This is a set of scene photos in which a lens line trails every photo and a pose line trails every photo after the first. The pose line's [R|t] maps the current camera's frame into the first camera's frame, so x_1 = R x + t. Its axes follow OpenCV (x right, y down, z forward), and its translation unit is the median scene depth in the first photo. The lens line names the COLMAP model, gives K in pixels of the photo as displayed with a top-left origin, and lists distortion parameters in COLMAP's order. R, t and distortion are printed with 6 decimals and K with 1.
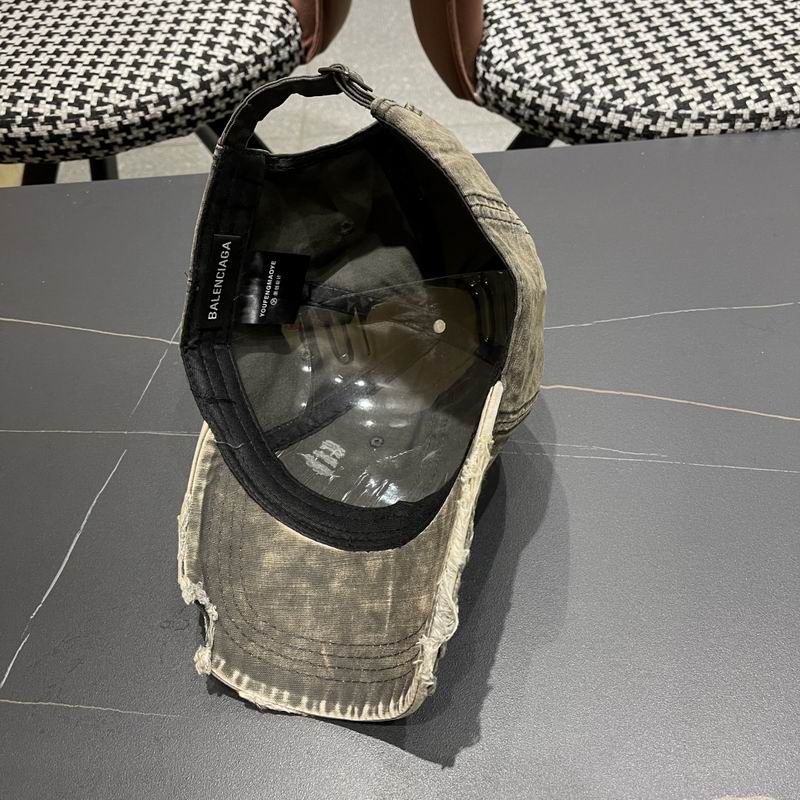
lens RADIAL K [[877.1, 0, 408.8], [0, 877.1, 405.1], [0, 0, 1]] dist [0.059290, -0.079580]
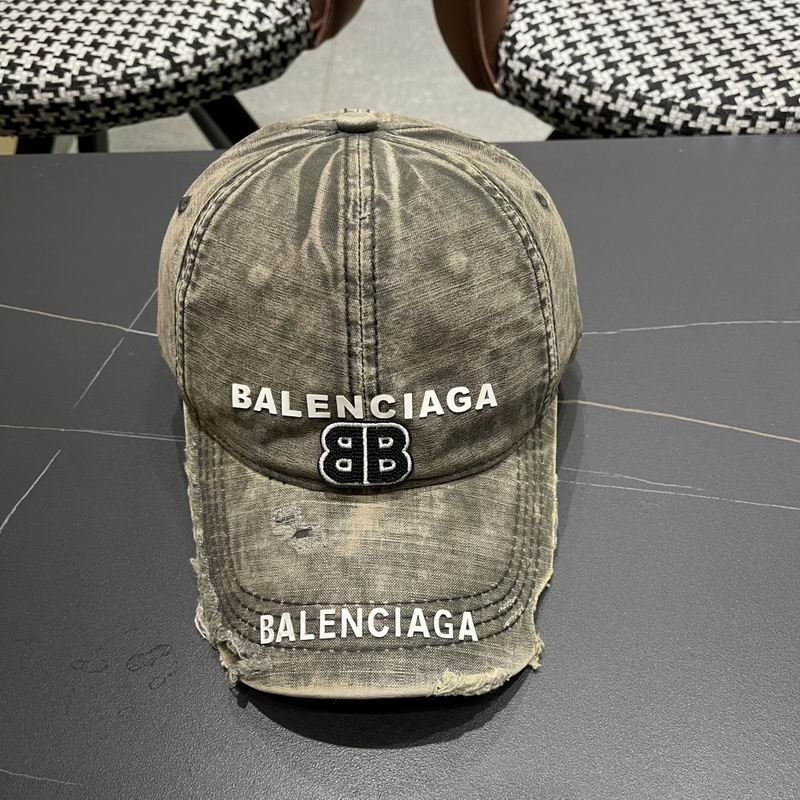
lens RADIAL K [[875.3, 0, 413.2], [0, 875.3, 400.8], [0, 0, 1]] dist [0.089236, -0.152294]
pose [[0.998677, 0.050580, -0.009289, 0.015639], [-0.050919, 0.997867, -0.040852, 0.014656], [0.007202, 0.041271, 0.999122, 0.108272]]
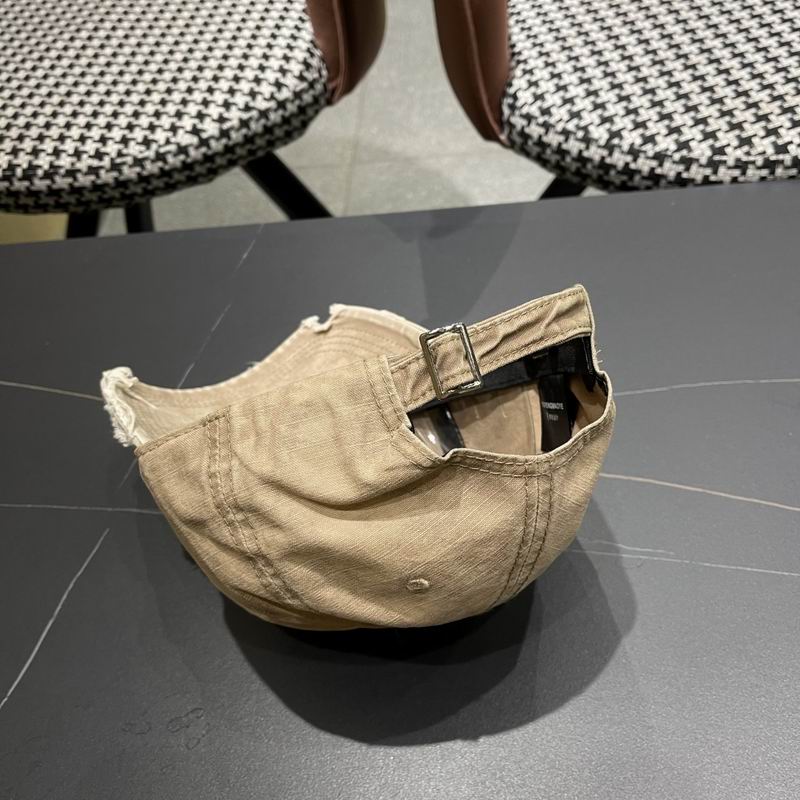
lens RADIAL K [[882.1, 0, 408.7], [0, 882.1, 404.0], [0, 0, 1]] dist [0.016551, 0.005729]
pose [[0.996049, 0.008993, -0.088351, 0.064353], [-0.009738, 0.999921, -0.008005, -0.056876], [0.088272, 0.008834, 0.996057, 0.043193]]
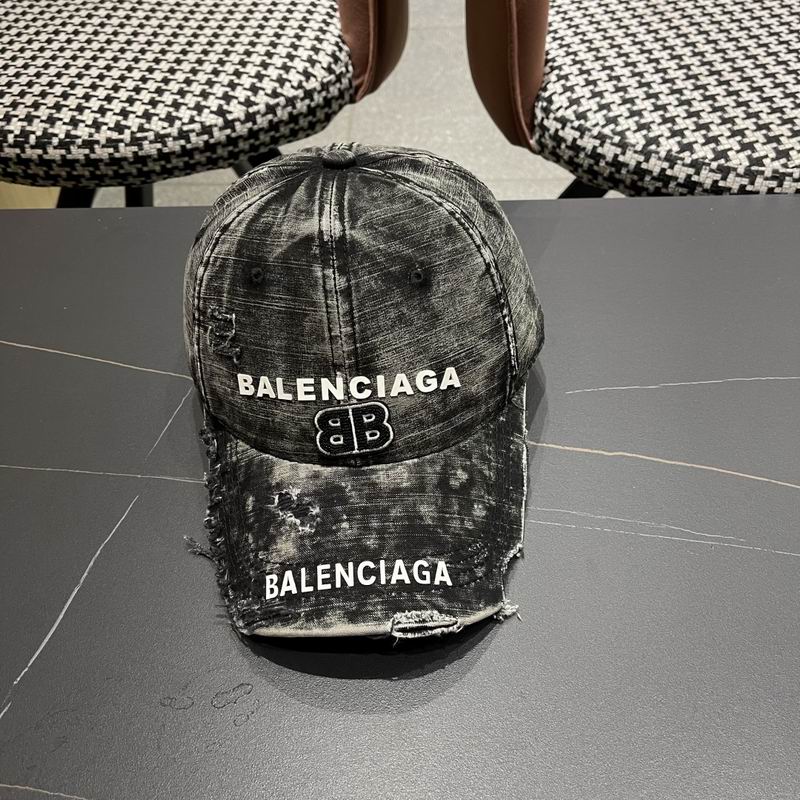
lens RADIAL K [[880.4, 0, 410.3], [0, 880.4, 398.1], [0, 0, 1]] dist [0.024484, 0.000949]
pose [[0.998119, 0.058243, -0.019144, -0.021669], [-0.059423, 0.995892, -0.068327, -0.002396], [0.015086, 0.069336, 0.997479, 0.067973]]
